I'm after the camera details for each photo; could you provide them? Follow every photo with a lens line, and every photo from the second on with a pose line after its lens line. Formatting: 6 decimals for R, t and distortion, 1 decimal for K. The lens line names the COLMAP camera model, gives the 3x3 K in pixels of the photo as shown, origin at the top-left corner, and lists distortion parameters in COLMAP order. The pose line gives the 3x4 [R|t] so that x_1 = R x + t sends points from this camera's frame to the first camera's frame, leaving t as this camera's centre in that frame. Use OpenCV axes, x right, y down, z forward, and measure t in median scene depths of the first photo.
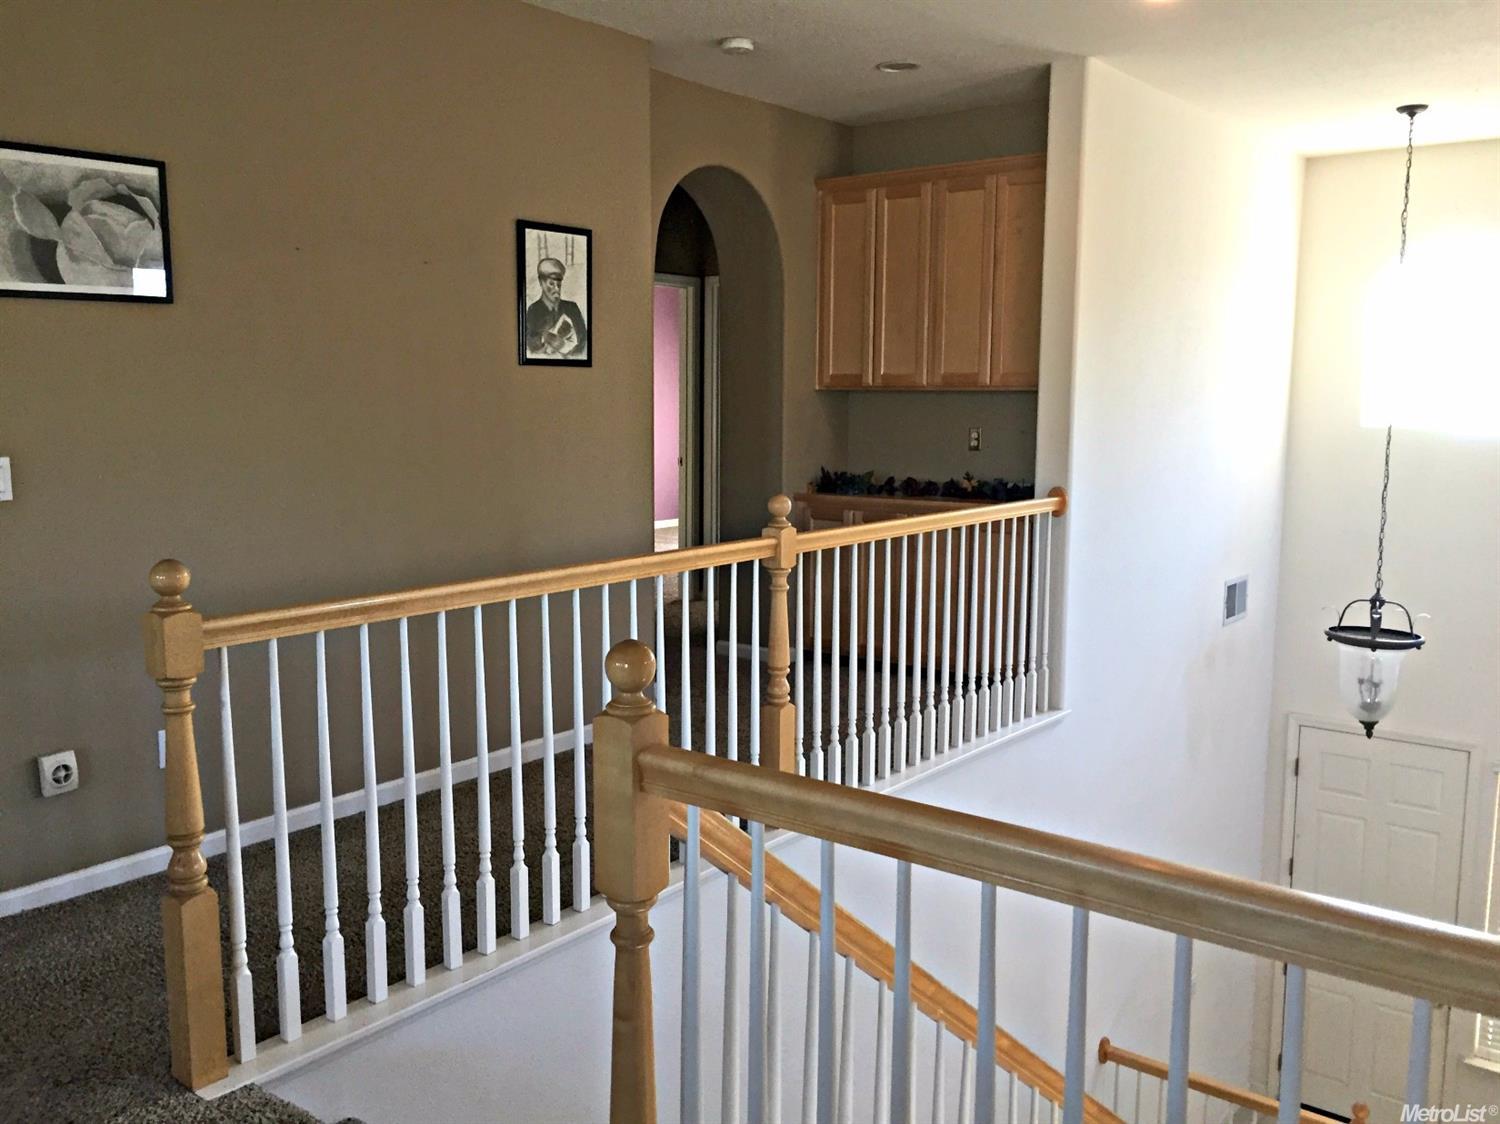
lens RADIAL K [[1300.3, 0, 740.6], [0, 1300.3, 568.5], [0, 0, 1]] dist [0.080459, -0.108109]
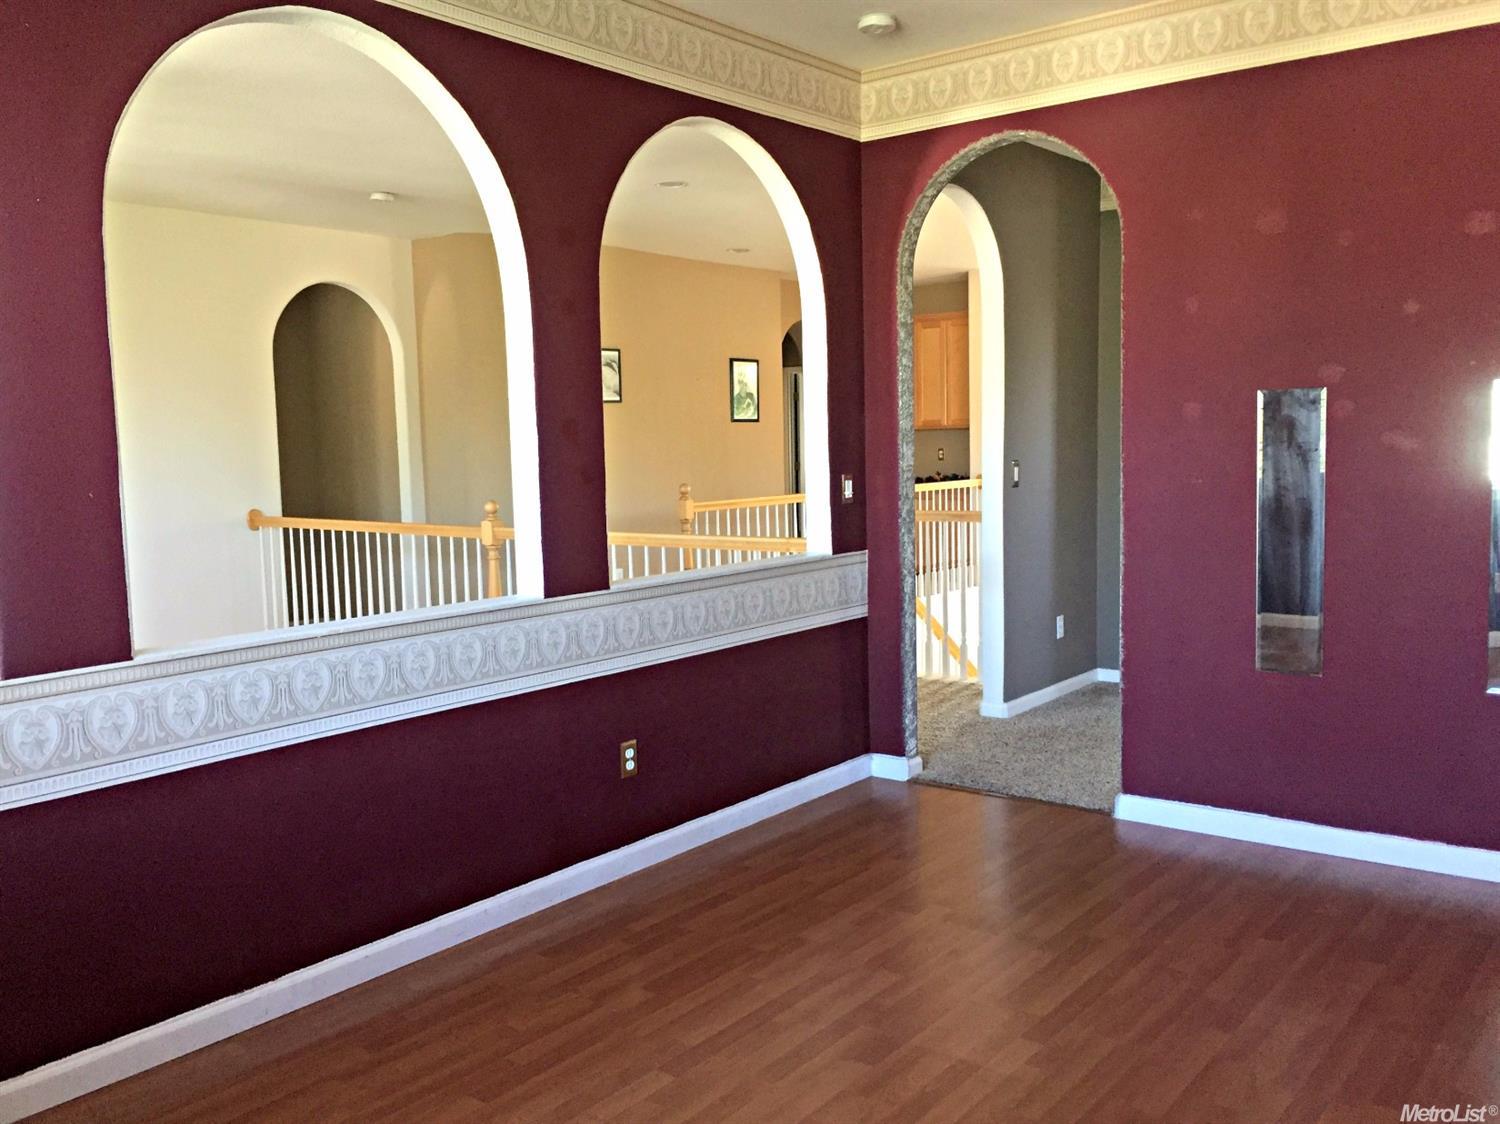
lens RADIAL K [[1300.3, 0, 750.3], [0, 1300.3, 557.2], [0, 0, 1]] dist [0.080459, -0.108109]
pose [[0.999563, -0.028156, 0.008963, -0.157012], [0.028551, 0.998463, -0.047505, 0.175056], [-0.007611, 0.047741, 0.998831, -1.166393]]
